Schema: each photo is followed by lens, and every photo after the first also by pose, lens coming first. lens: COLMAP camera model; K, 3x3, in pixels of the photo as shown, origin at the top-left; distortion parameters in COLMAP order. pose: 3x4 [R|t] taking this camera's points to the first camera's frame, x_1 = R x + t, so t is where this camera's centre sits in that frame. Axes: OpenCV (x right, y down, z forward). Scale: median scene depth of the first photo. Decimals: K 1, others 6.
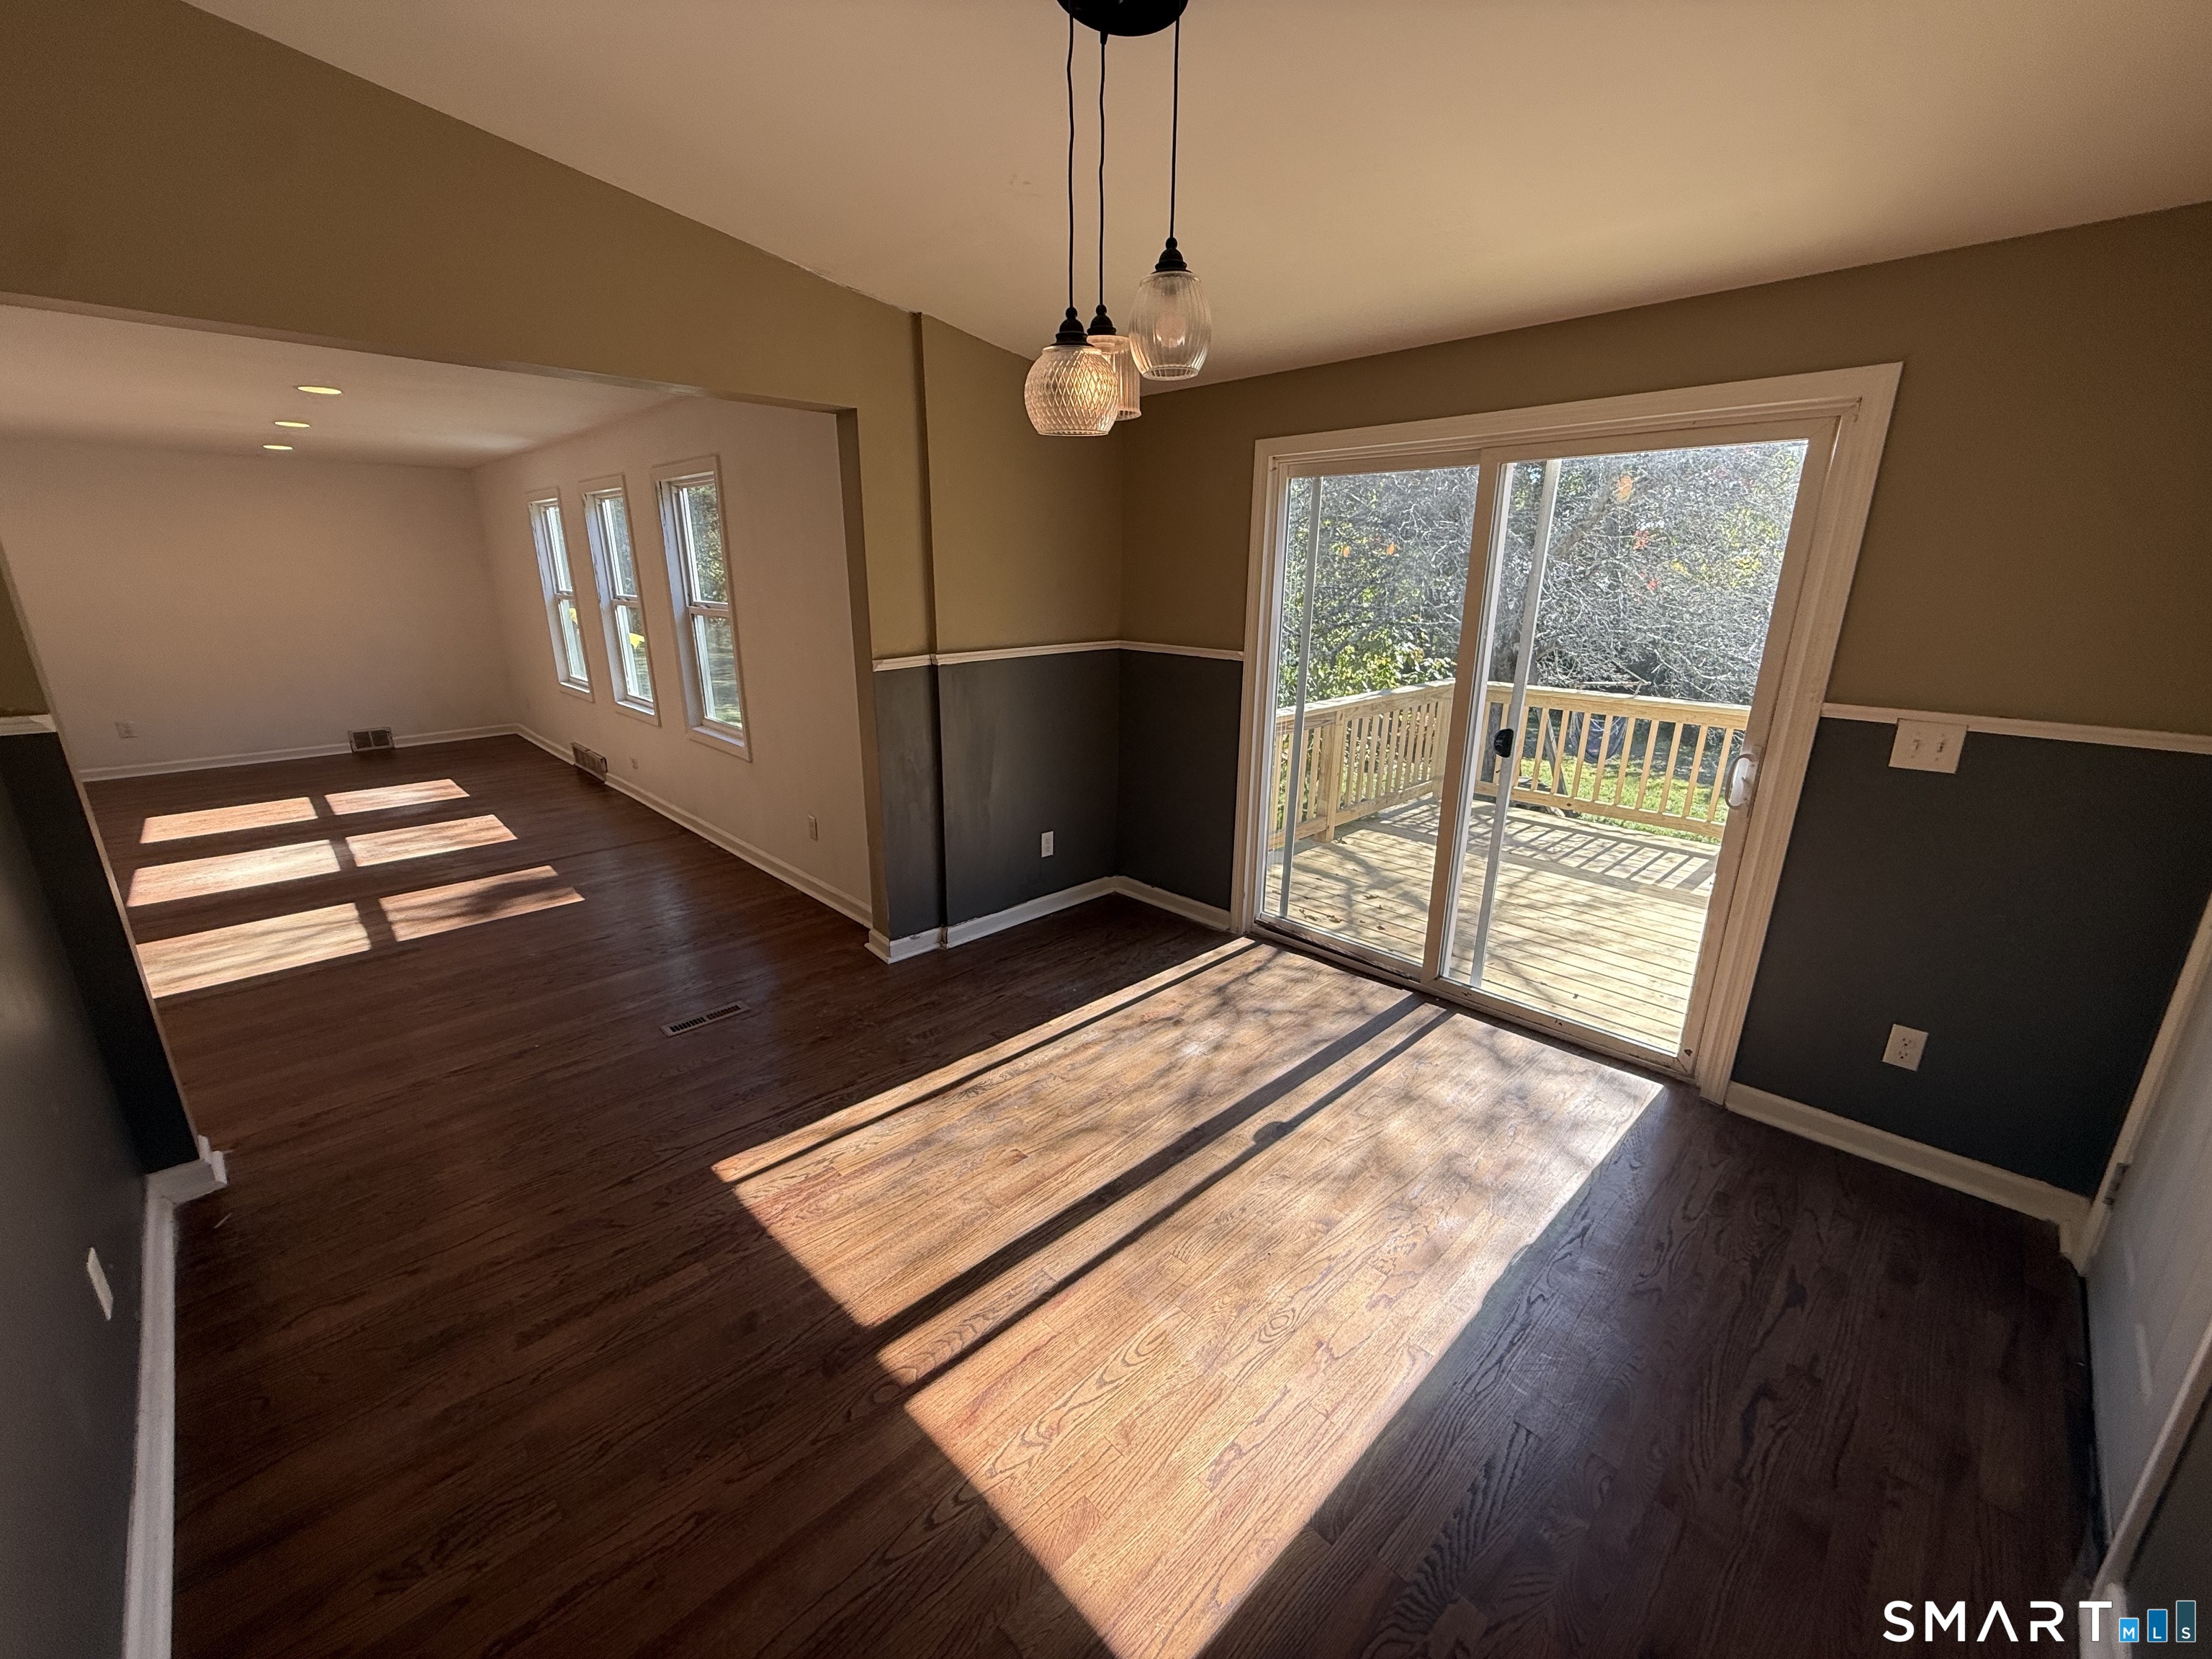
lens RADIAL K [[881.9, 0, 1103.5], [0, 881.9, 831.8], [0, 0, 1]] dist [0.001286, -0.002243]
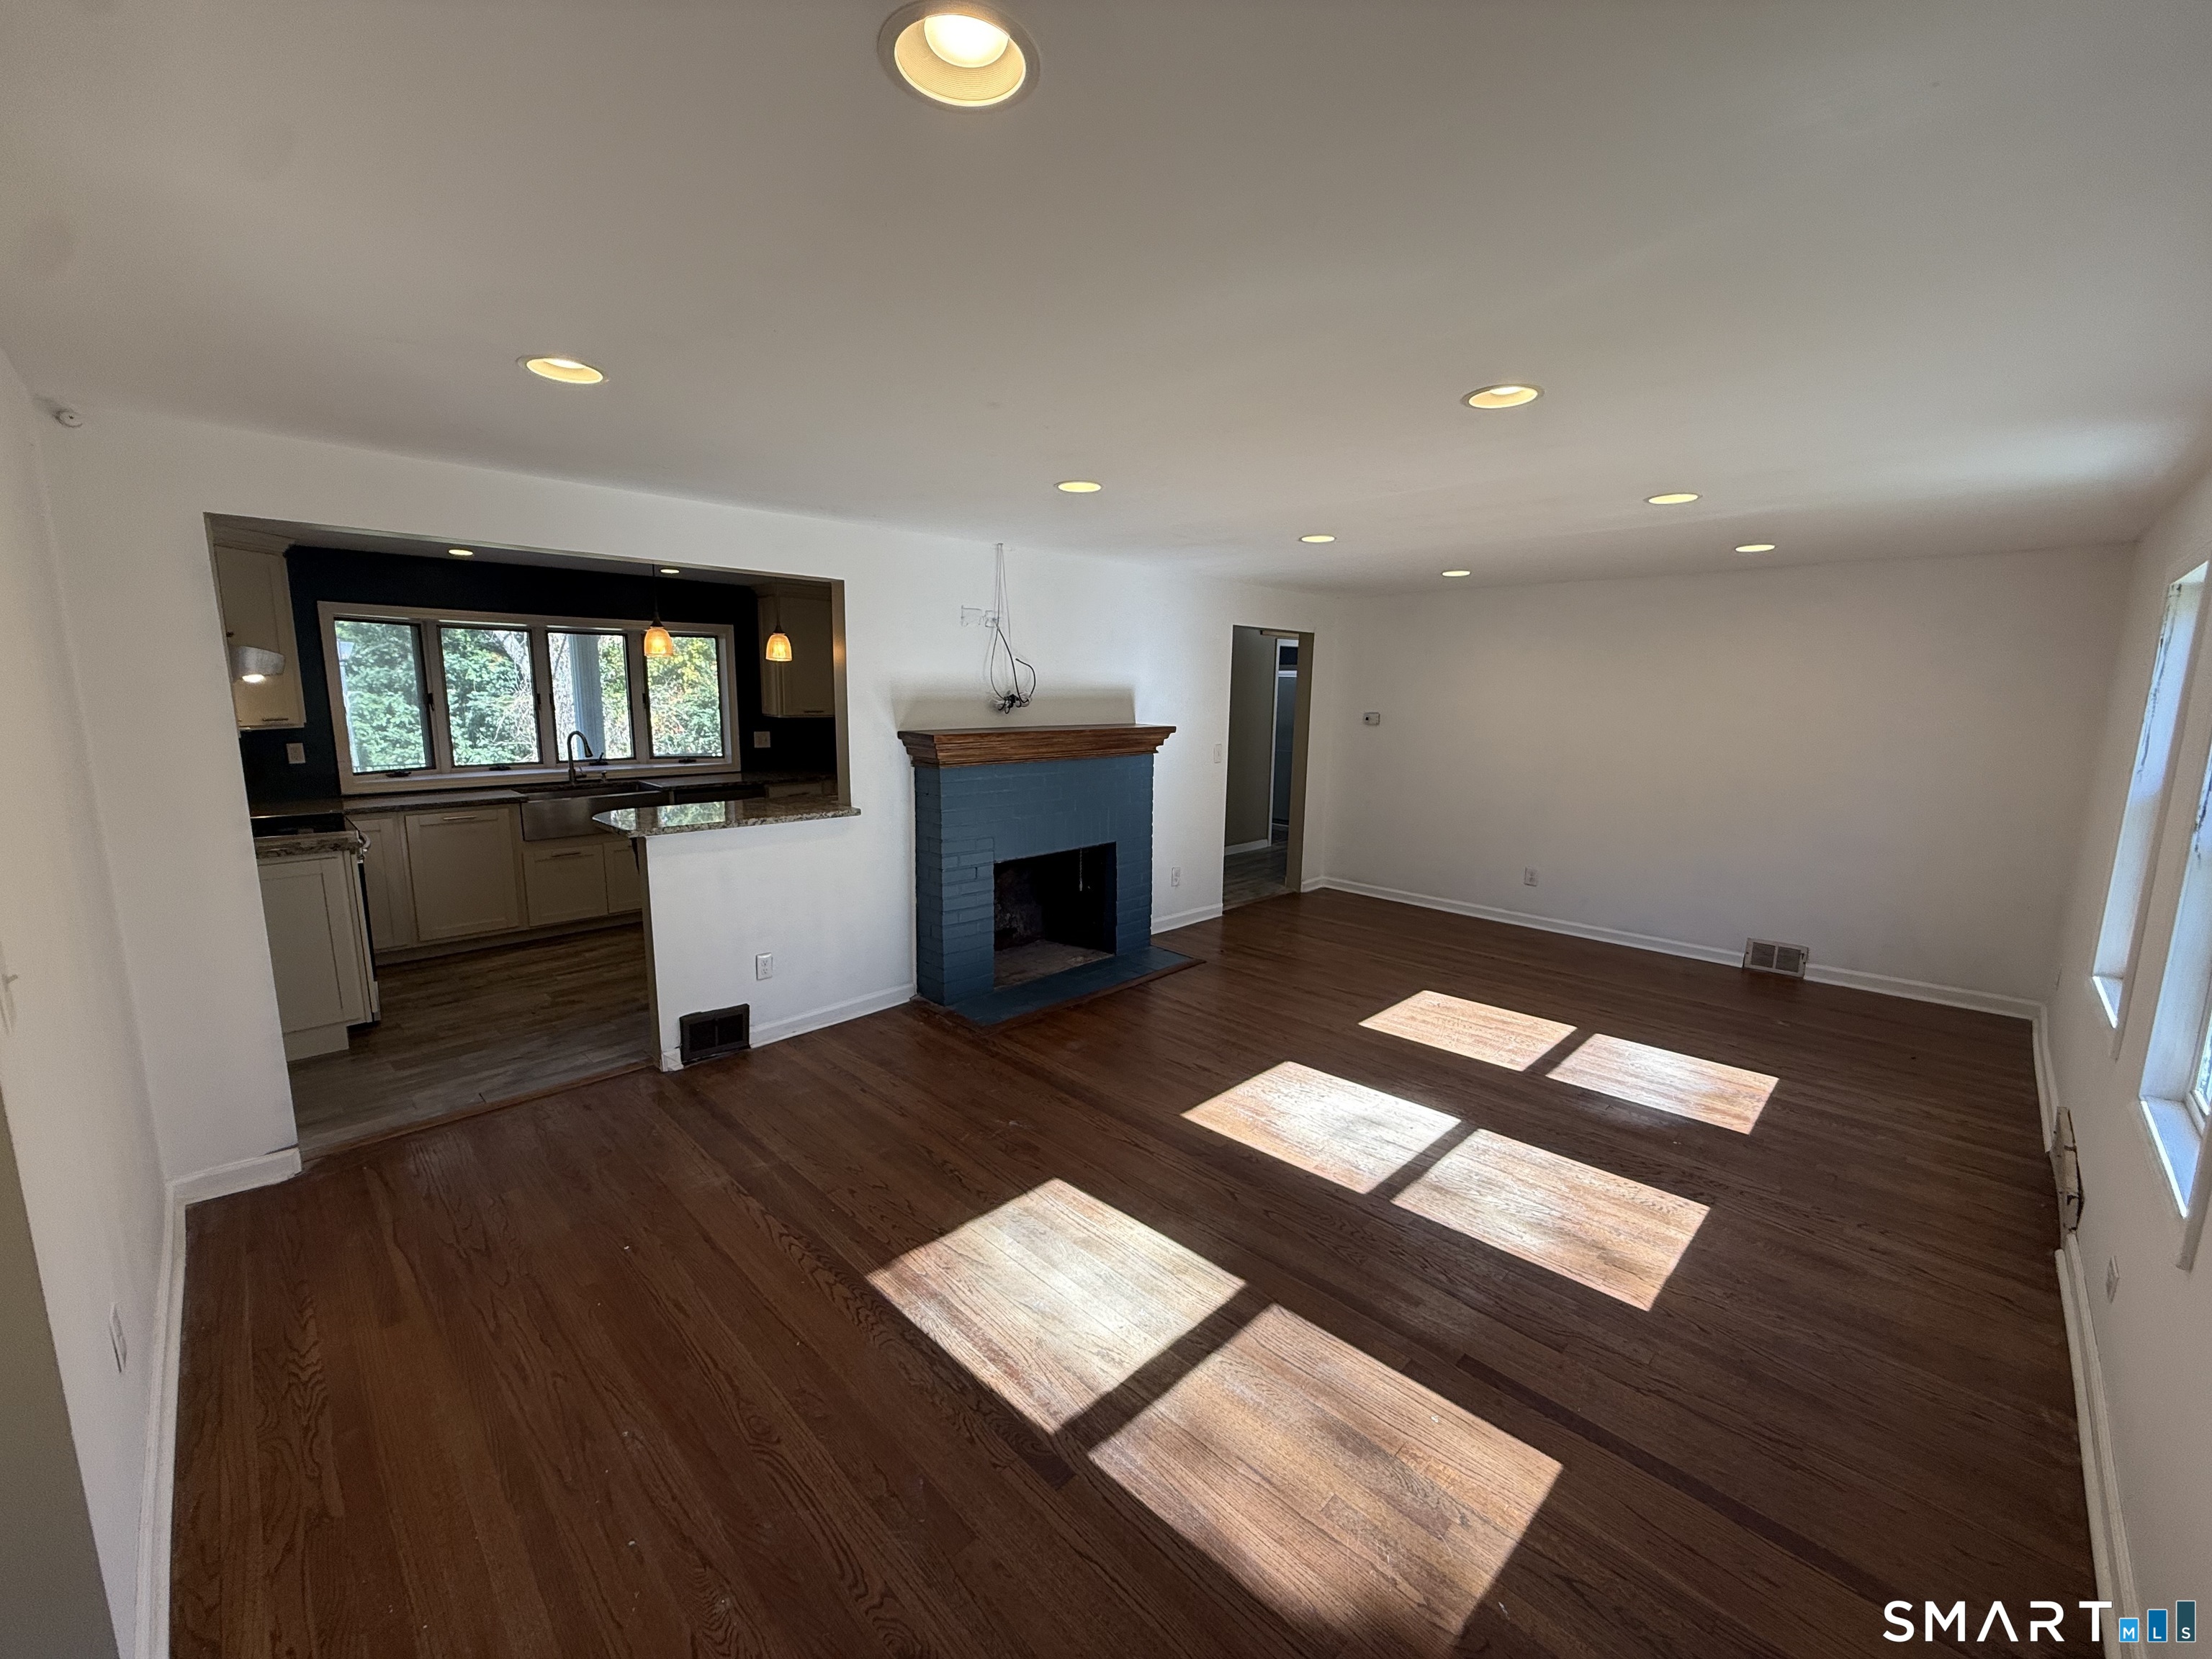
lens RADIAL K [[881.9, 0, 1100.2], [0, 881.9, 830.7], [0, 0, 1]] dist [0.001286, -0.002243]
pose [[0.007410, 0.154244, -0.988005, -0.423406], [-0.301867, 0.942283, 0.144842, -0.333593], [0.953321, 0.297173, 0.053543, 1.053083]]
